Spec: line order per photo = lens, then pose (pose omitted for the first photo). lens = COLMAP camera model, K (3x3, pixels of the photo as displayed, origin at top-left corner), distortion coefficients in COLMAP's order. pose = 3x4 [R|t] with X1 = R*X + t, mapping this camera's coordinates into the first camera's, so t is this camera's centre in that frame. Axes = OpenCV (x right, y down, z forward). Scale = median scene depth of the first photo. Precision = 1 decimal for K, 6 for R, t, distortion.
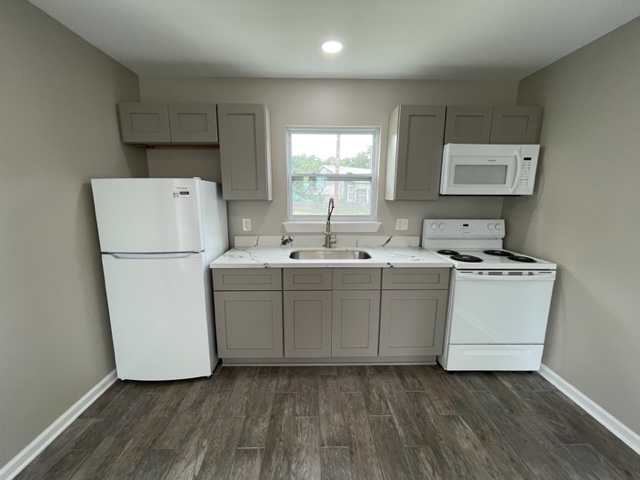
lens RADIAL K [[259.9, 0, 318.2], [0, 259.9, 238.9], [0, 0, 1]] dist [-0.004429, 0.002616]
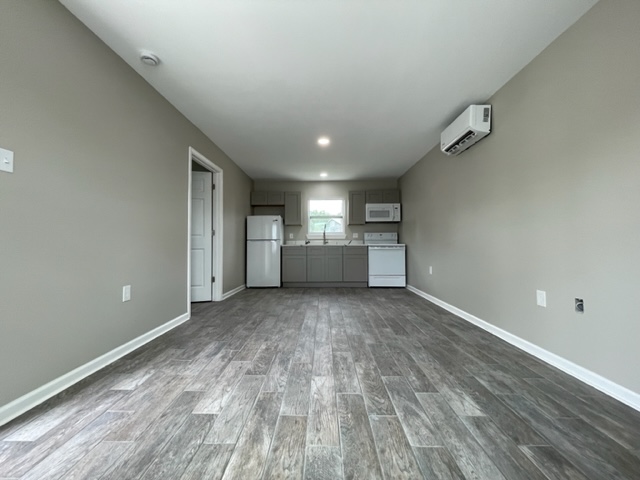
lens RADIAL K [[259.9, 0, 317.4], [0, 259.9, 238.8], [0, 0, 1]] dist [-0.004429, 0.002616]
pose [[0.998765, -0.010057, -0.048646, 0.106043], [-0.000108, 0.978850, -0.204581, 0.565689], [0.049675, 0.204334, 0.977640, -1.649477]]
